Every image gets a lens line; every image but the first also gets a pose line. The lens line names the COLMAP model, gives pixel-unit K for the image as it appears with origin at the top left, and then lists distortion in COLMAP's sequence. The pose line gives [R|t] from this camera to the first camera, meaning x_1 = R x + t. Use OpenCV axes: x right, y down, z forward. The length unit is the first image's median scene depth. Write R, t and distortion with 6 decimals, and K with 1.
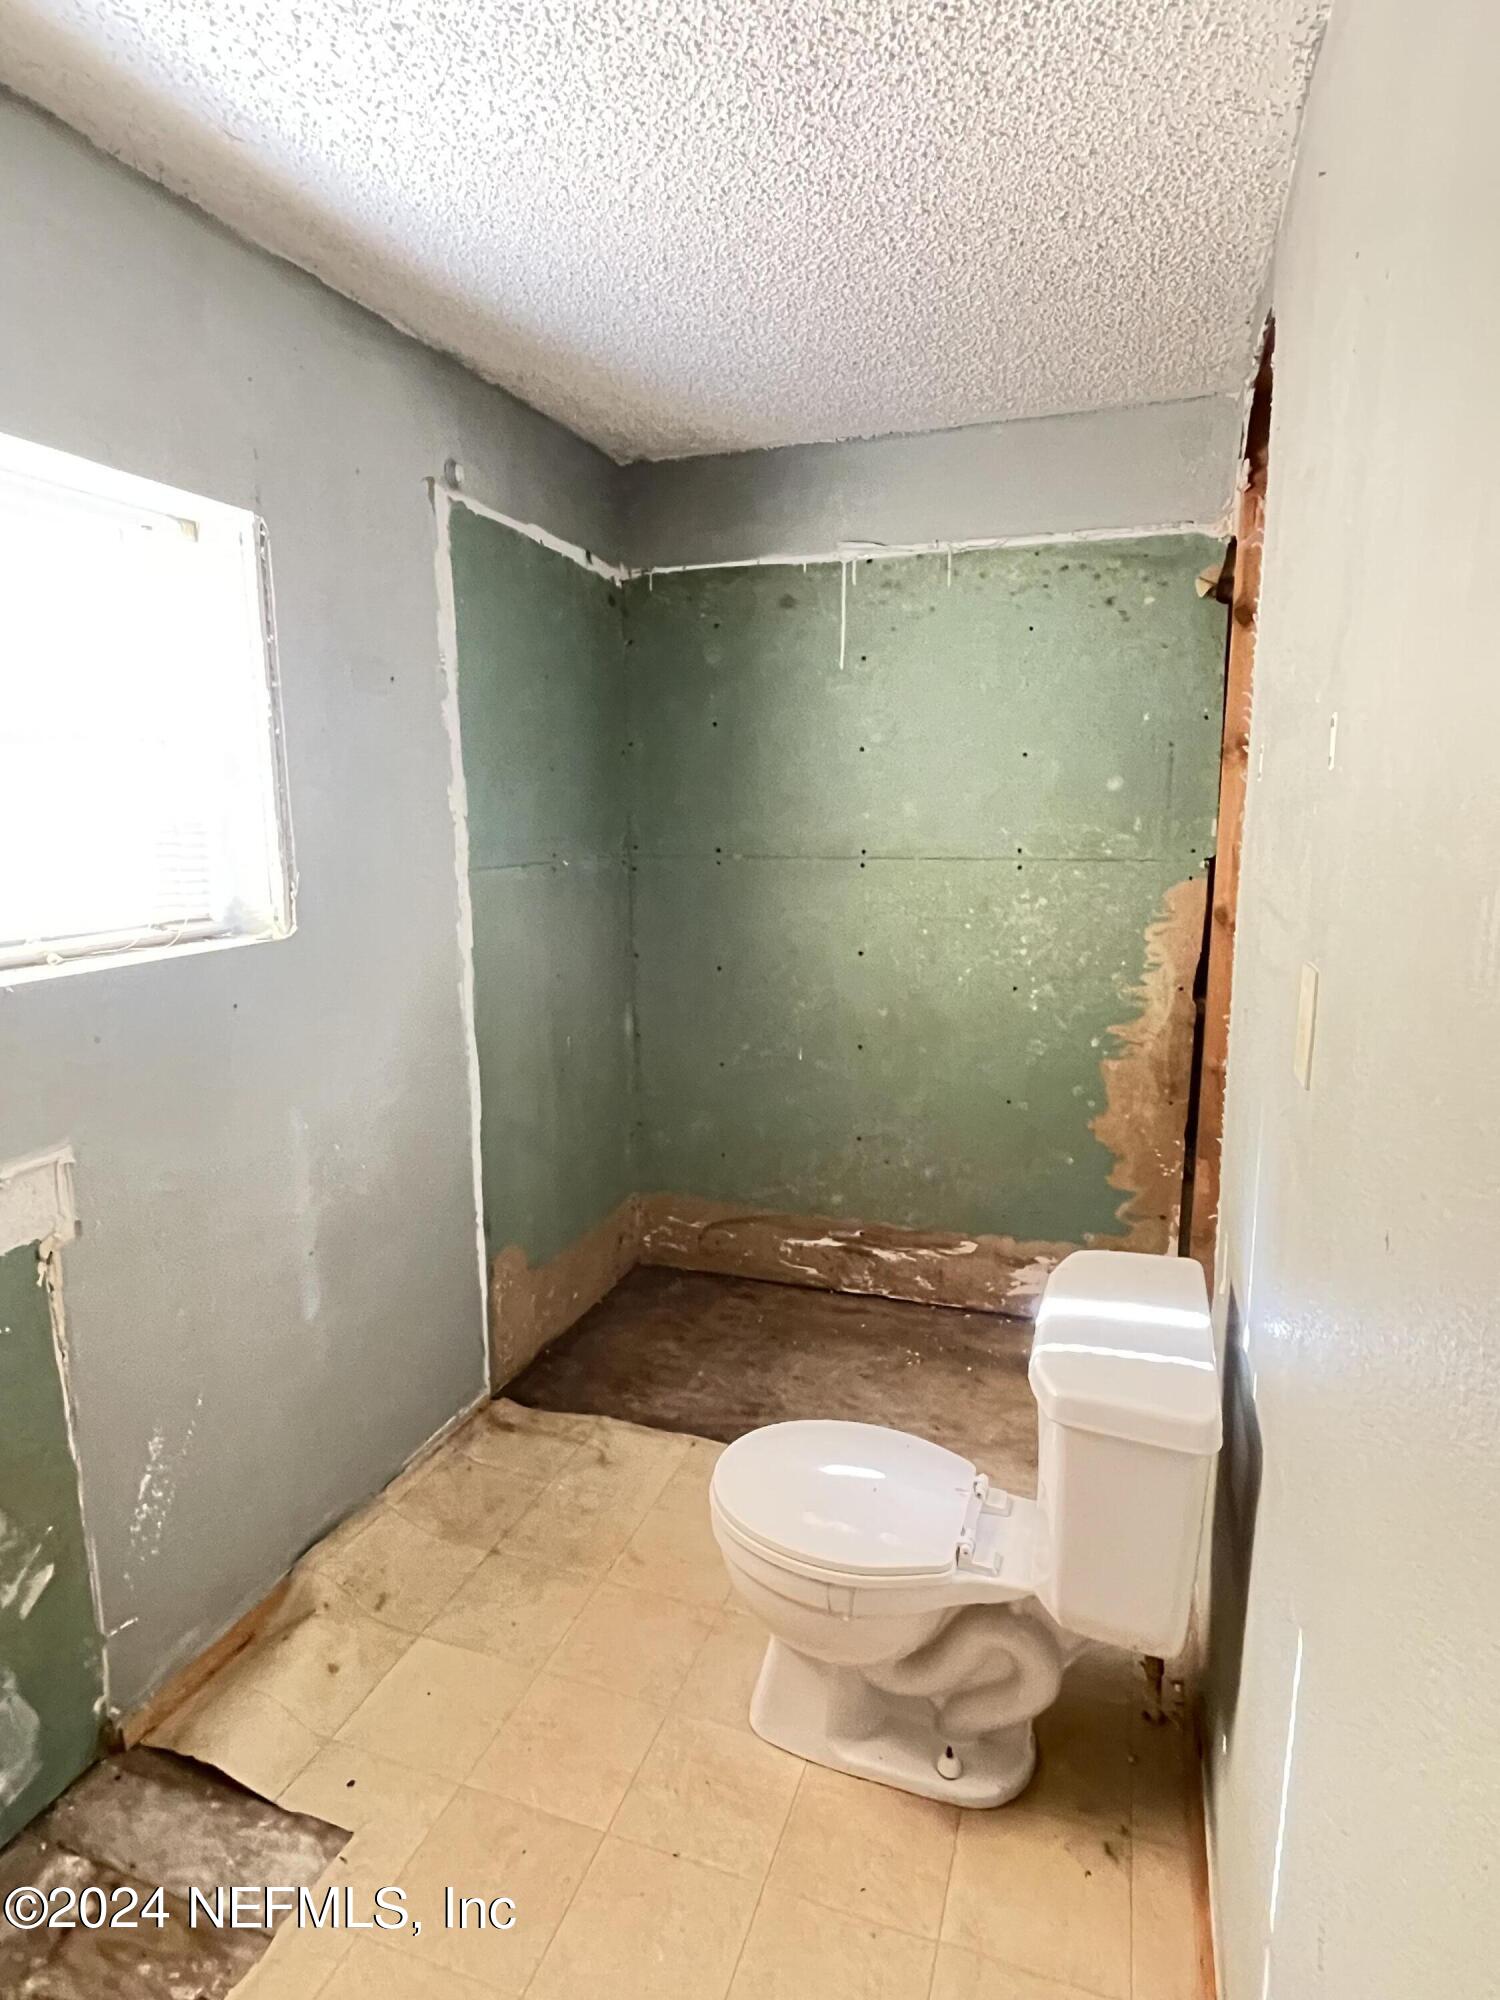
lens RADIAL K [[1109.6, 0, 753.9], [0, 1109.6, 992.2], [0, 0, 1]] dist [-0.006873, -0.001126]
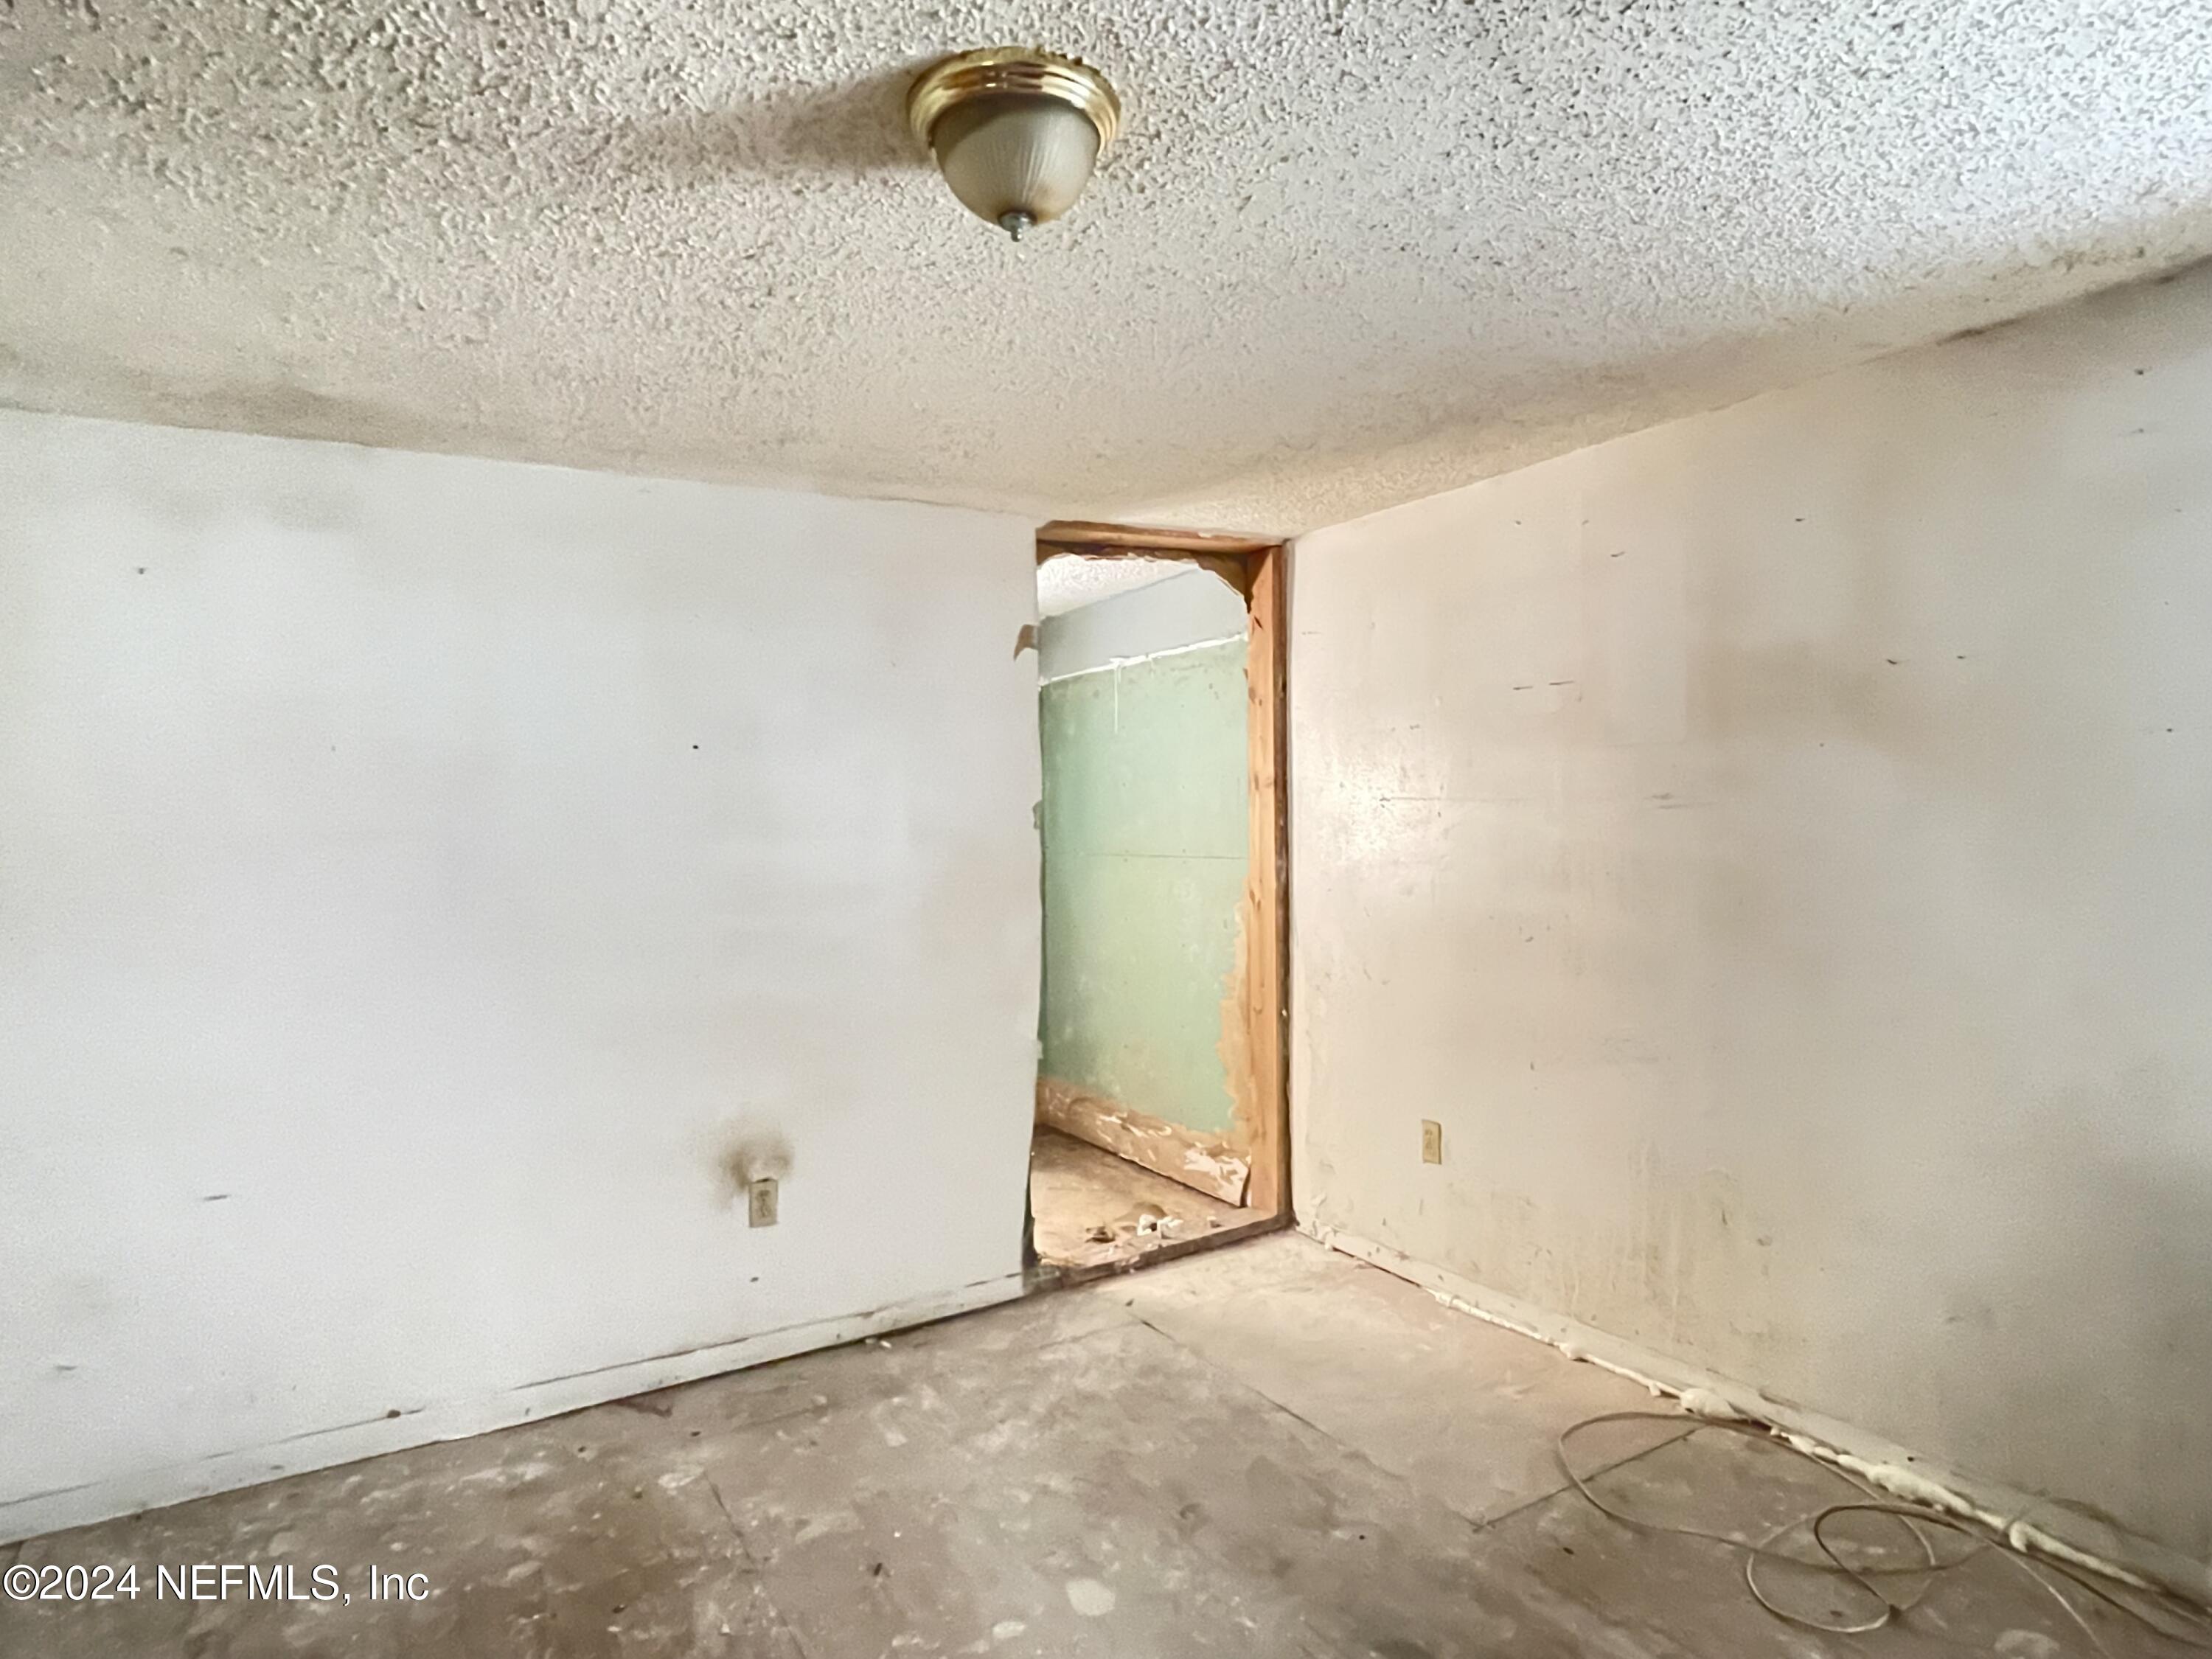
lens RADIAL K [[1227.2, 0, 1102.4], [0, 1227.2, 835.0], [0, 0, 1]] dist [-0.006873, -0.001126]
pose [[0.761817, 0.002132, -0.647788, 1.140337], [-0.099320, 0.988556, -0.113549, 0.044644], [0.640133, 0.150842, 0.753311, -0.281173]]
